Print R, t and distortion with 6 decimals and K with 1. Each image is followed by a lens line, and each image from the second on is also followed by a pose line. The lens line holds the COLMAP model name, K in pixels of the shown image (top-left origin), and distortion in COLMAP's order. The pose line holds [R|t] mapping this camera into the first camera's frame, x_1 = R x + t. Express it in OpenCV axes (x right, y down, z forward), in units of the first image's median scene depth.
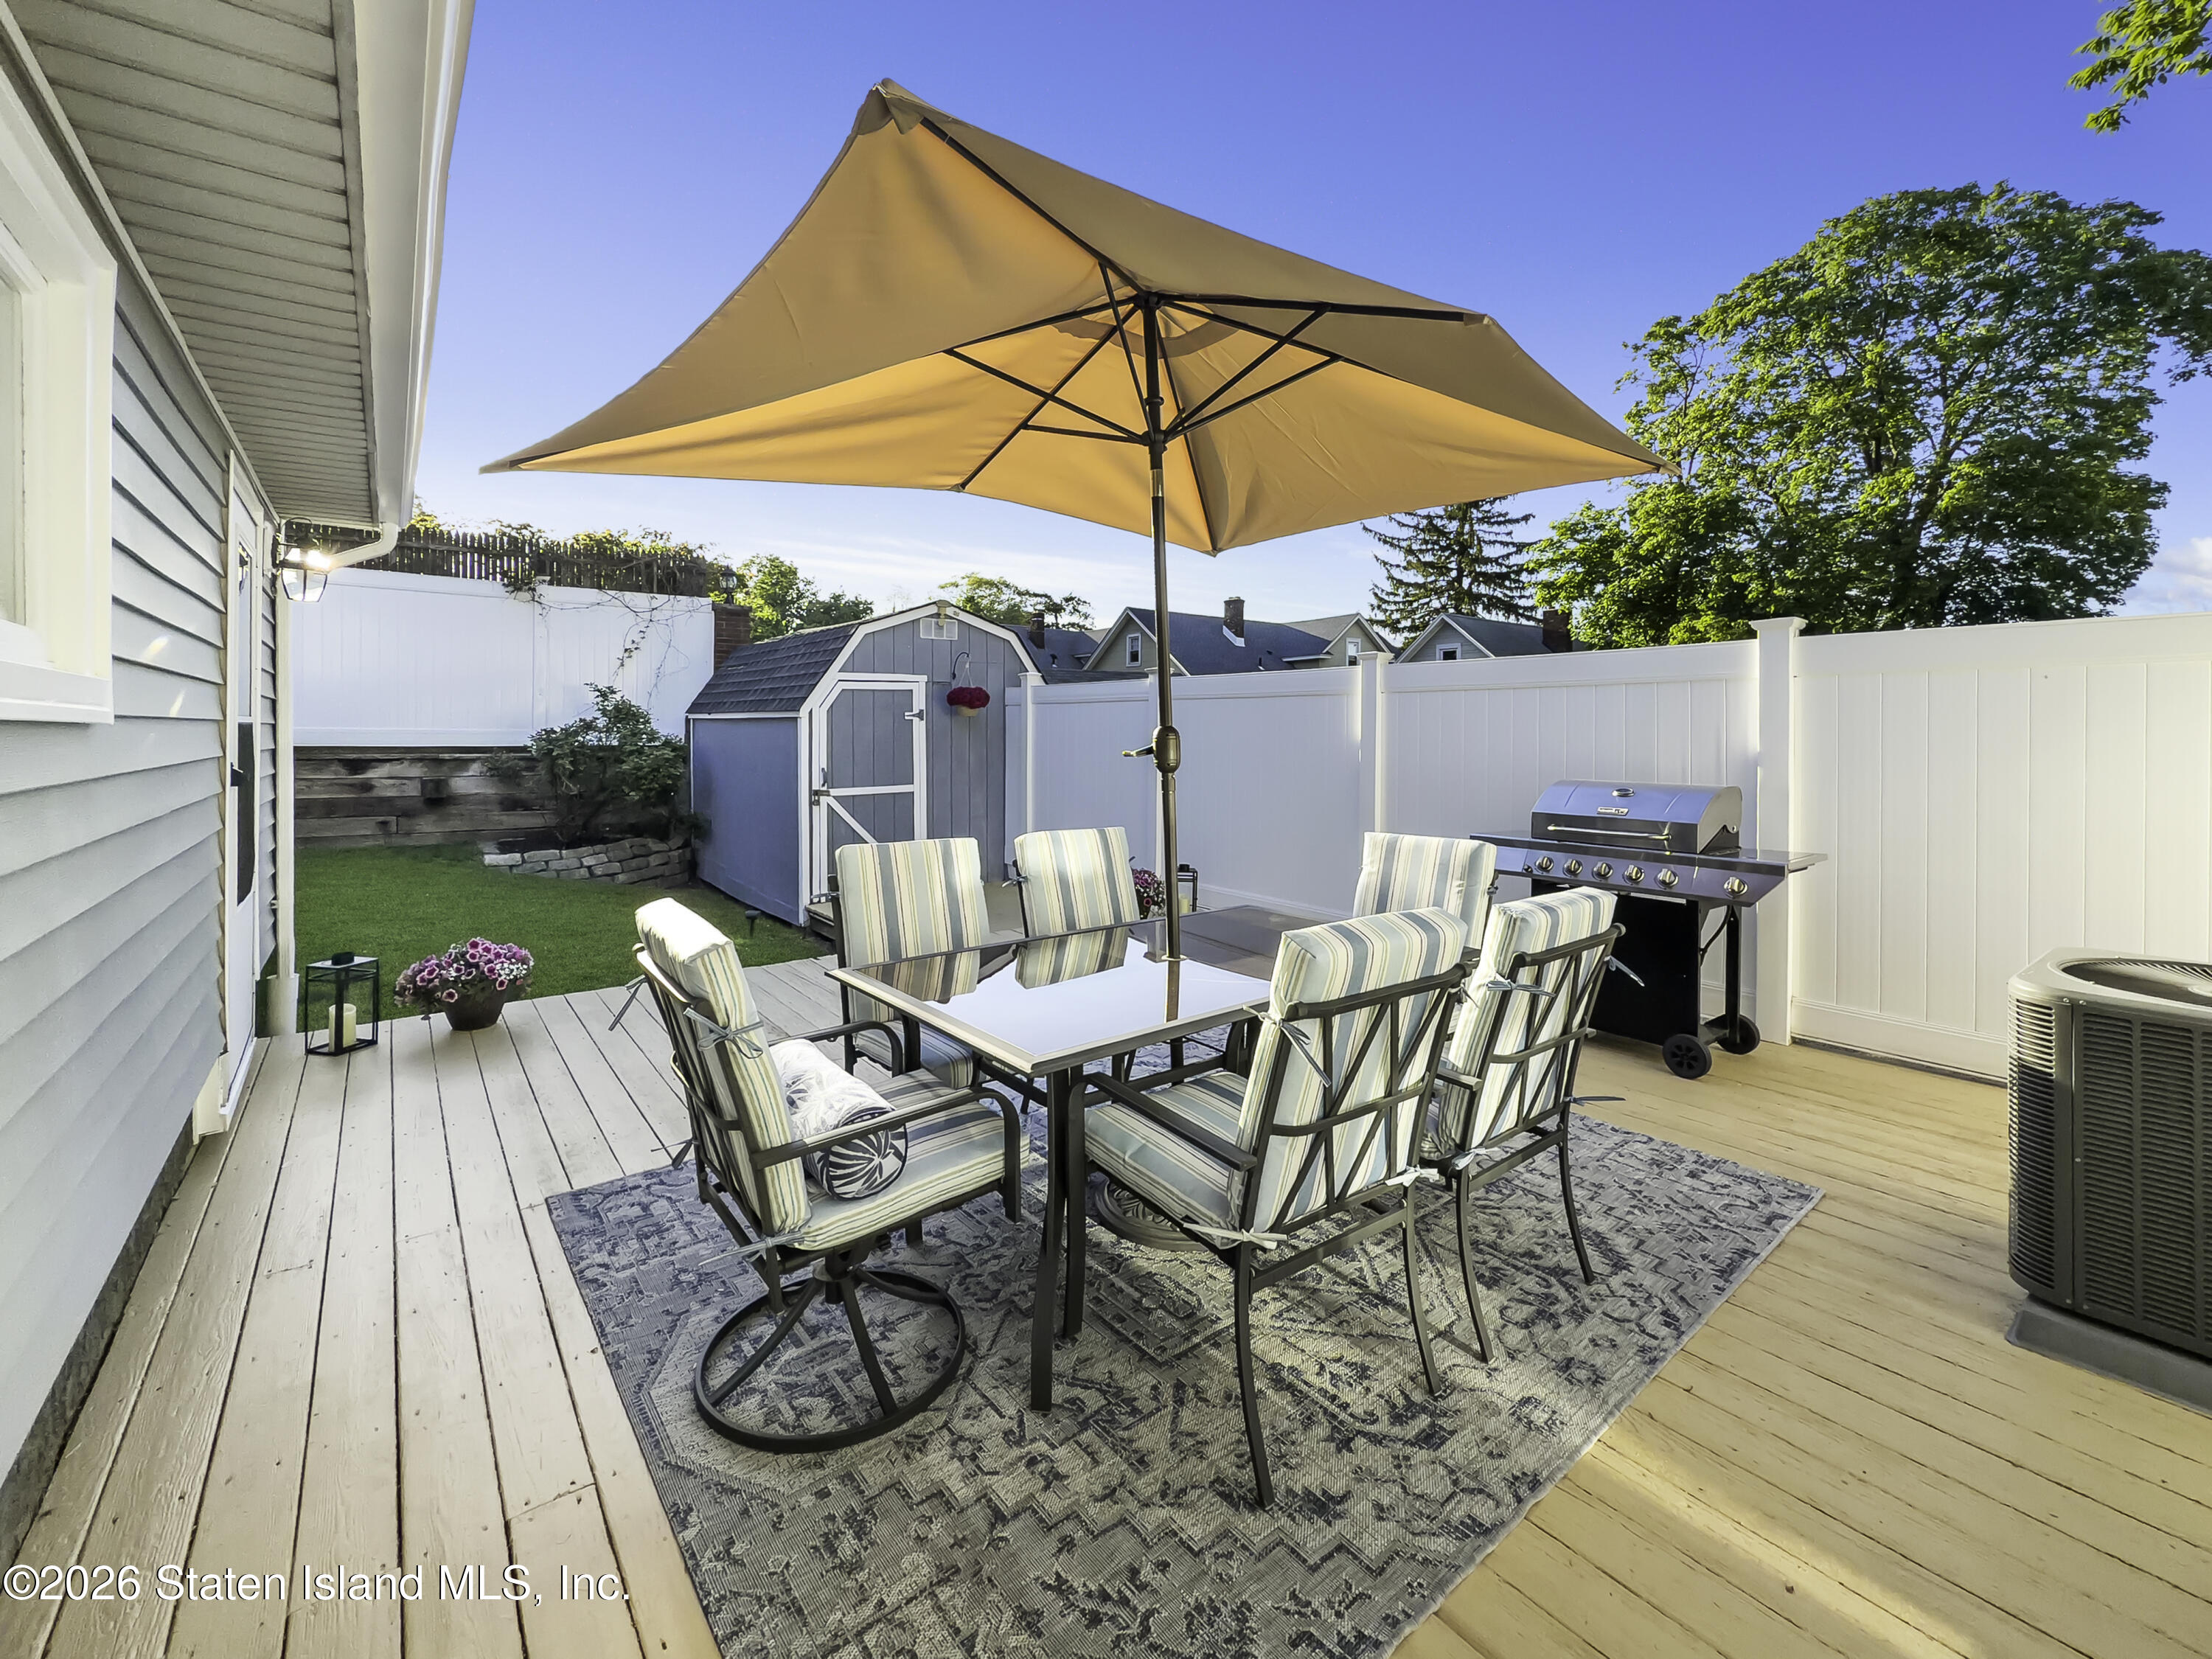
lens RADIAL K [[922.8, 0, 1122.2], [0, 922.8, 757.8], [0, 0, 1]] dist [-0.001771, 0.000051]
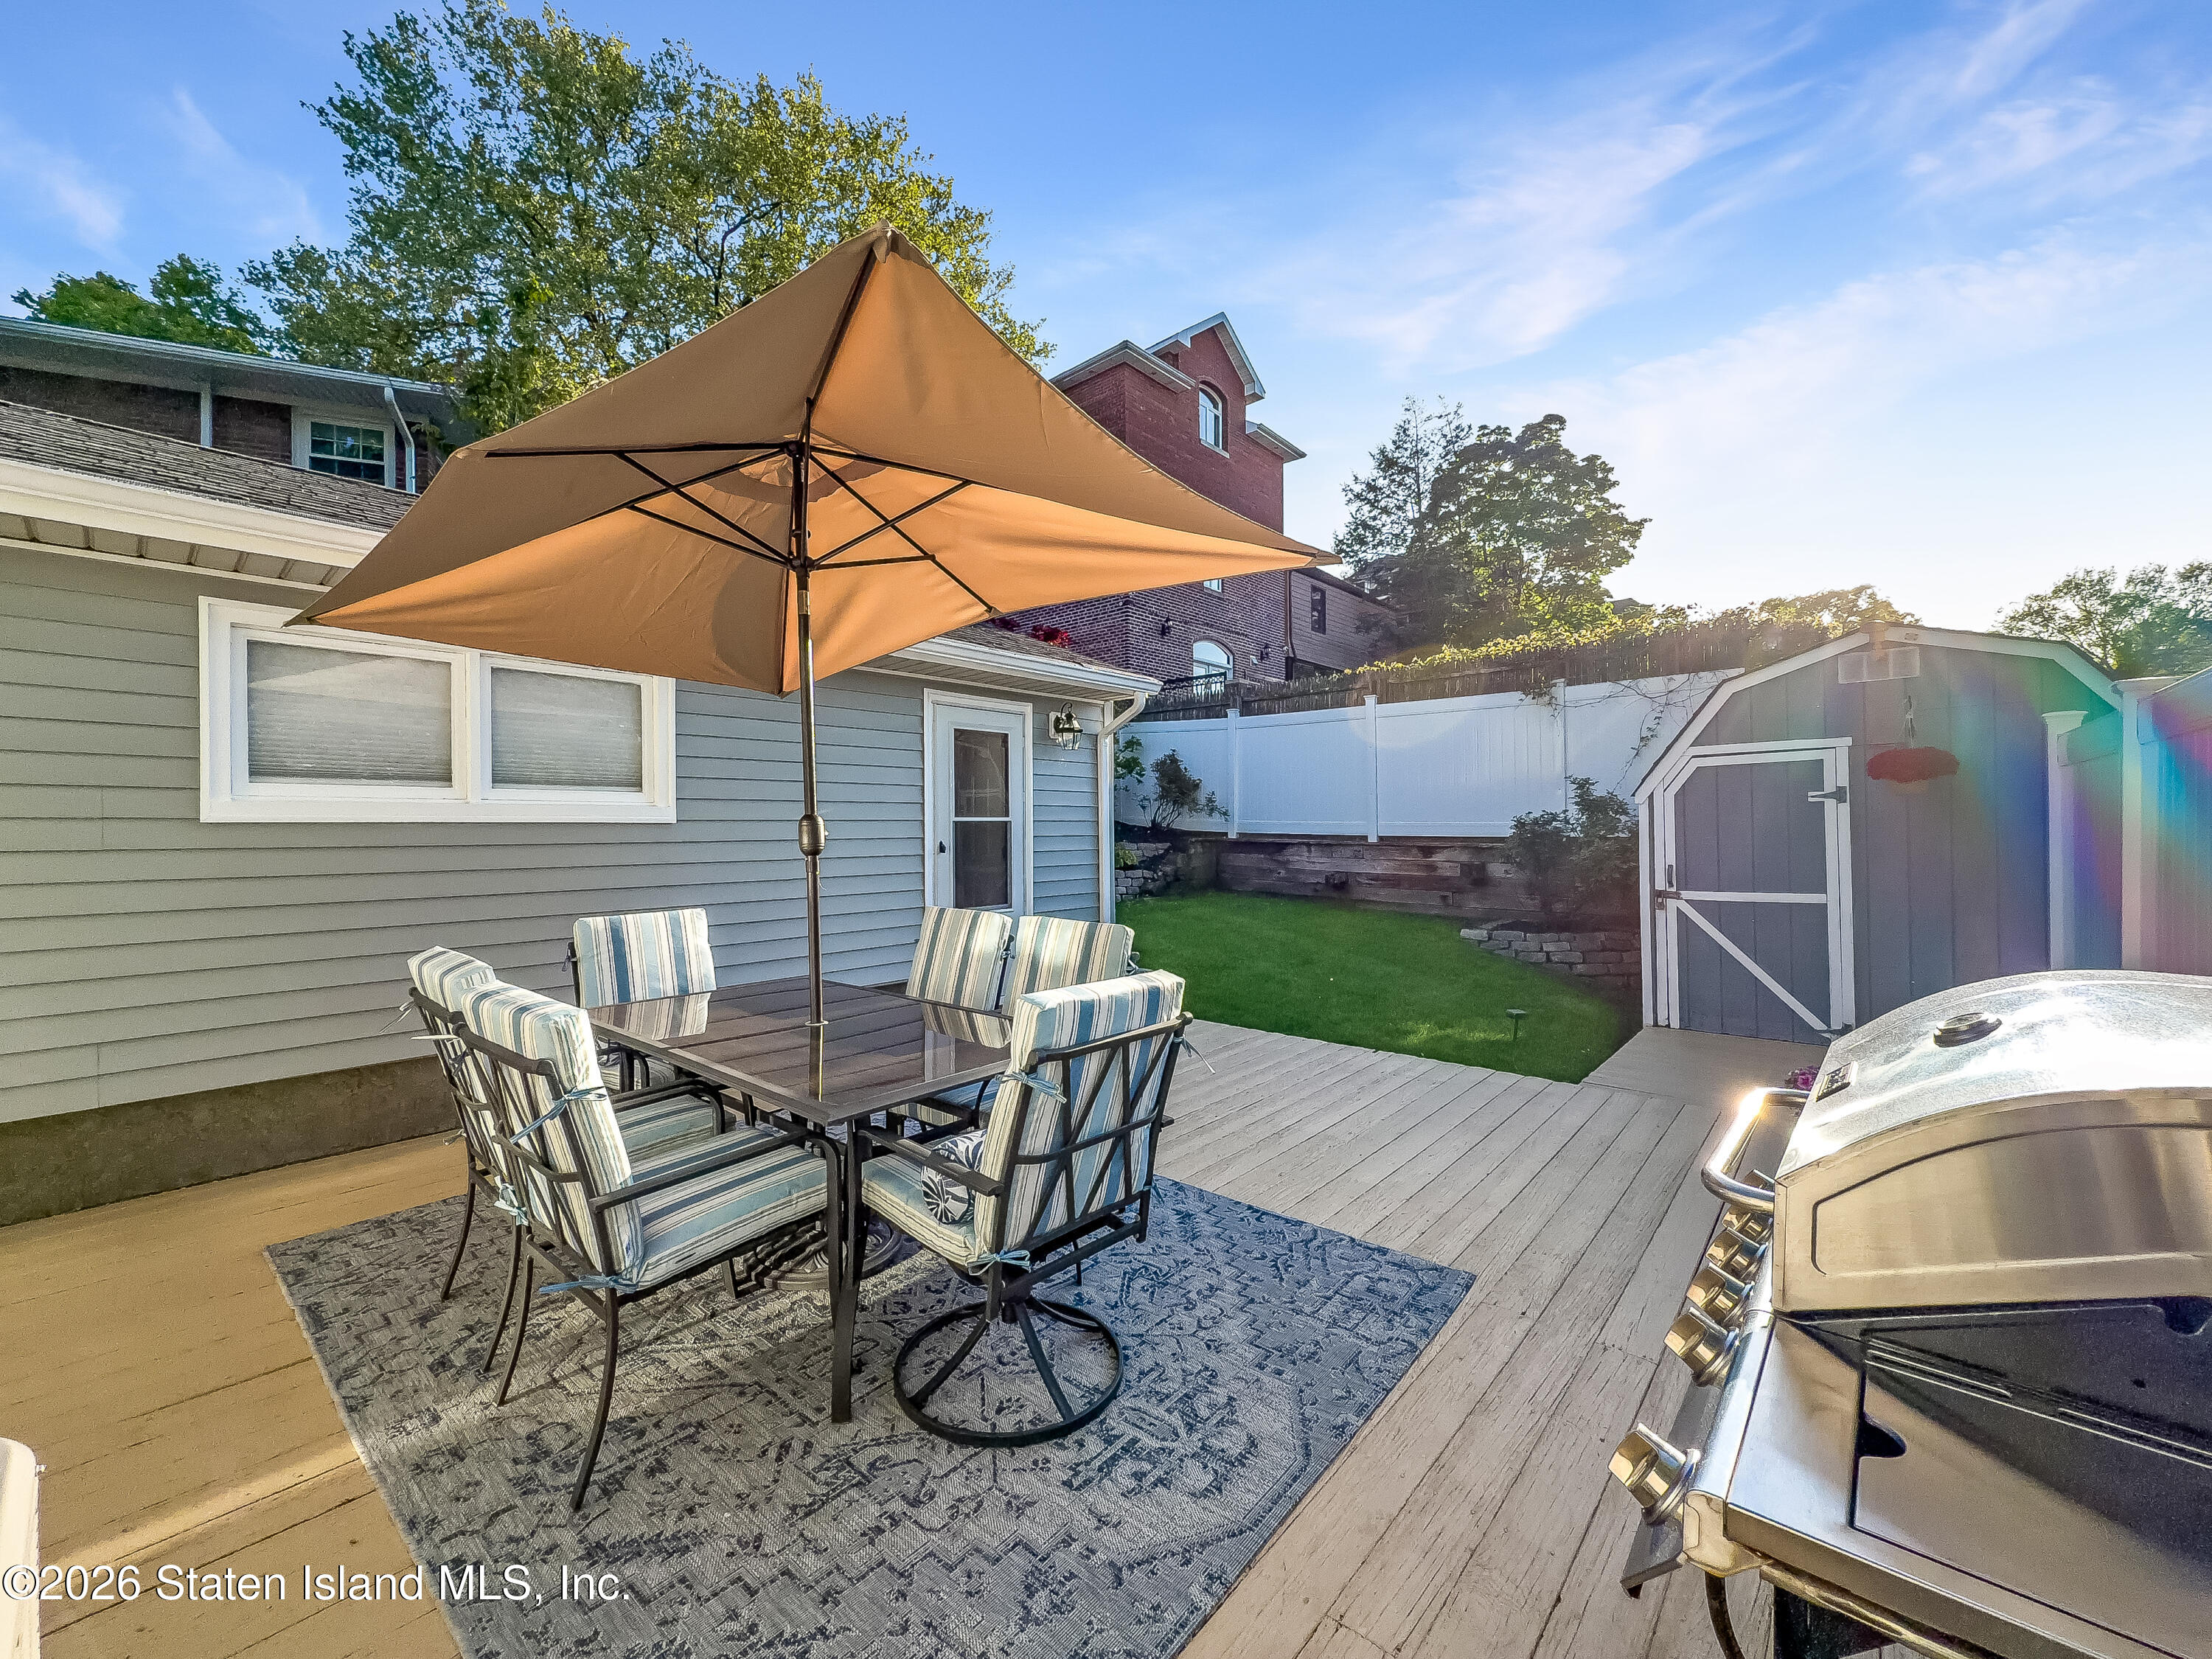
lens RADIAL K [[891.5, 0, 1102.2], [0, 891.5, 825.6], [0, 0, 1]] dist [0.001356, -0.000214]
pose [[0.178742, -0.007372, -0.983868, 0.338918], [-0.018805, 0.999764, -0.010907, -0.005163], [0.983716, 0.020451, 0.178561, 0.325565]]
